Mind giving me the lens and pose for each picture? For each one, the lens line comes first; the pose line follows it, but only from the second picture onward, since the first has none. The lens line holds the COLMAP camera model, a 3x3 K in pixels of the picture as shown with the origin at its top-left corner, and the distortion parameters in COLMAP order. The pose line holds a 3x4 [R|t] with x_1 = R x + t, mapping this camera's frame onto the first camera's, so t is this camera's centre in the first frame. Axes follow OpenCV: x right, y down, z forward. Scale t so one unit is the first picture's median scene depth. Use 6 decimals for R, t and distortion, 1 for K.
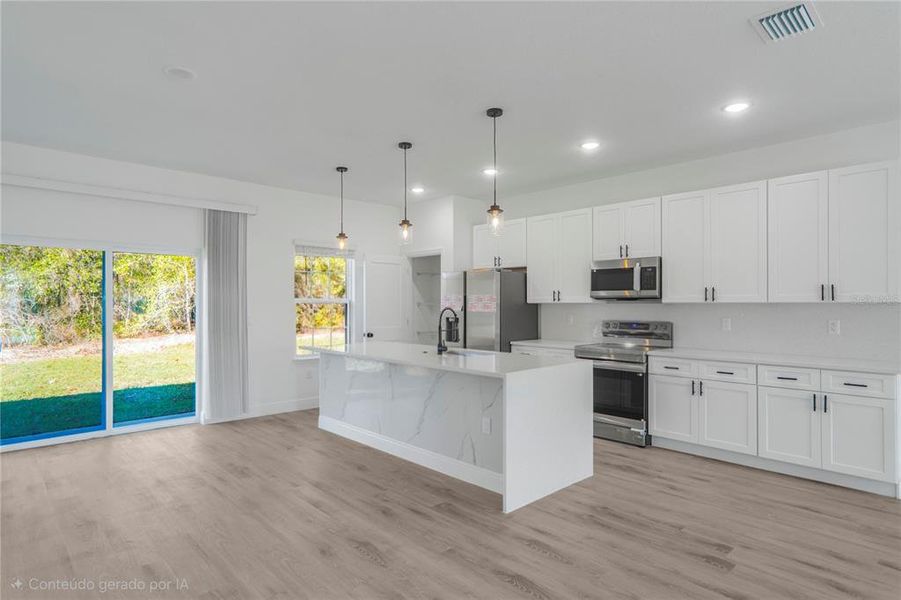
lens RADIAL K [[503.9, 0, 450.5], [0, 503.9, 300.0], [0, 0, 1]] dist [0.002019, 0.000760]
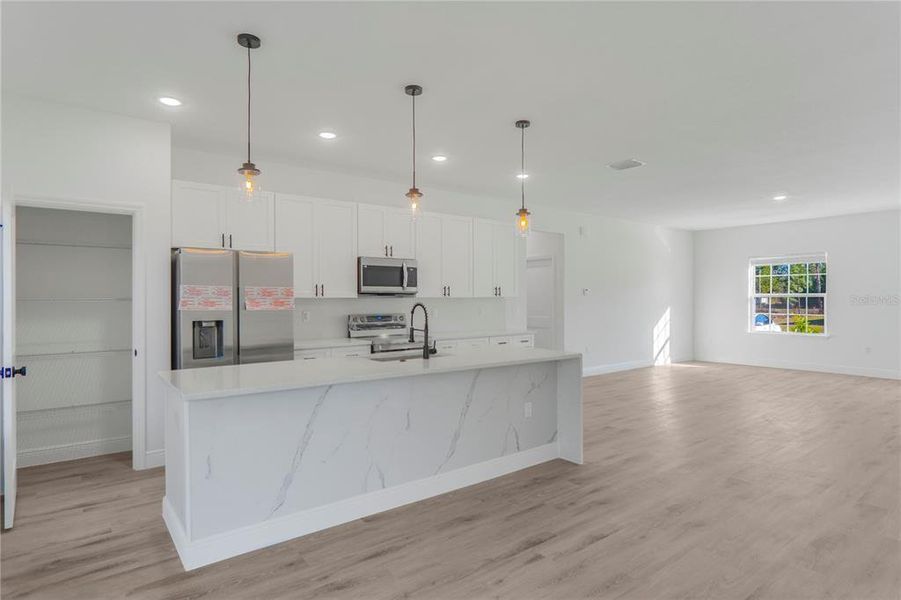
lens RADIAL K [[492.3, 0, 450.5], [0, 492.3, 300.0], [0, 0, 1]] dist [-0.015638, 0.000318]
pose [[0.092524, -0.004164, 0.995702, -0.747630], [-0.003266, 0.999985, 0.004485, 0.005538], [-0.995705, -0.003667, 0.092509, 0.796592]]
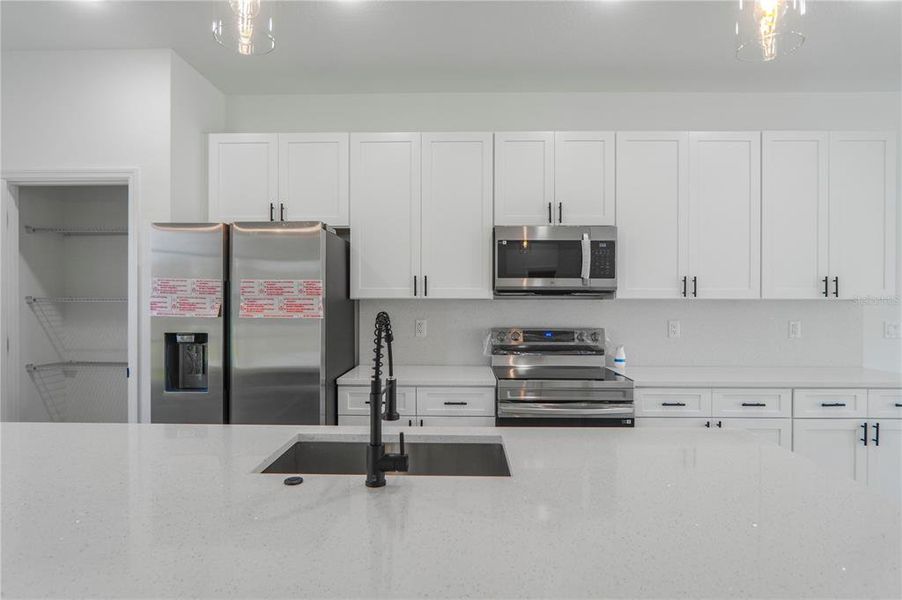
lens RADIAL K [[492.8, 0, 451.0], [0, 492.8, 300.0], [0, 0, 1]] dist [-0.015638, 0.000318]
pose [[0.700219, -0.000052, 0.713929, -0.166731], [-0.007508, 0.999944, 0.007436, 0.003653], [-0.713889, -0.010567, 0.700179, 0.705302]]
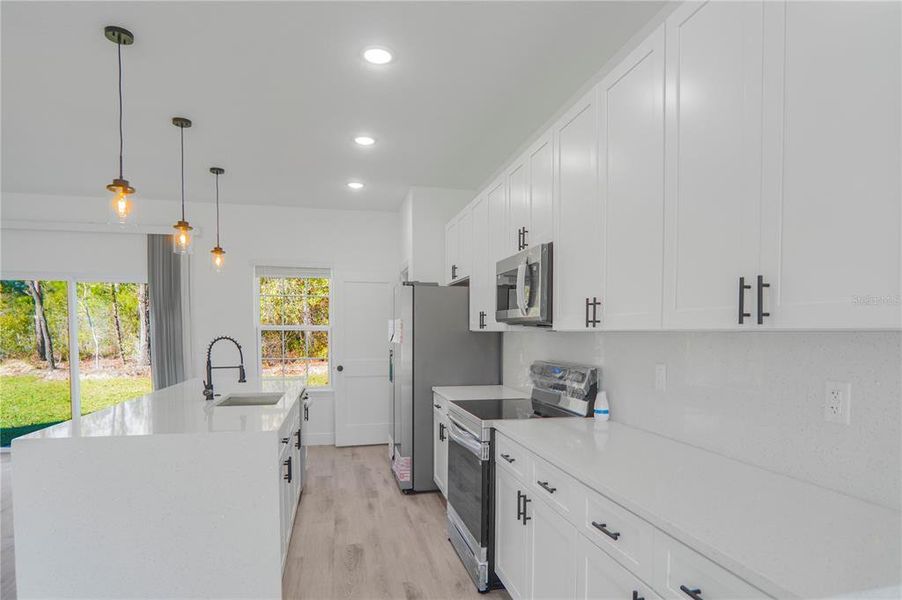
lens RADIAL K [[513.7, 0, 453.1], [0, 513.7, 349.0], [0, 0, 1]] dist [-0.018677, -0.000629]
pose [[0.864721, 0.019771, -0.501862, 0.591164], [0.000929, 0.999160, 0.040963, 0.003108], [0.502251, -0.035888, 0.863977, 0.479986]]
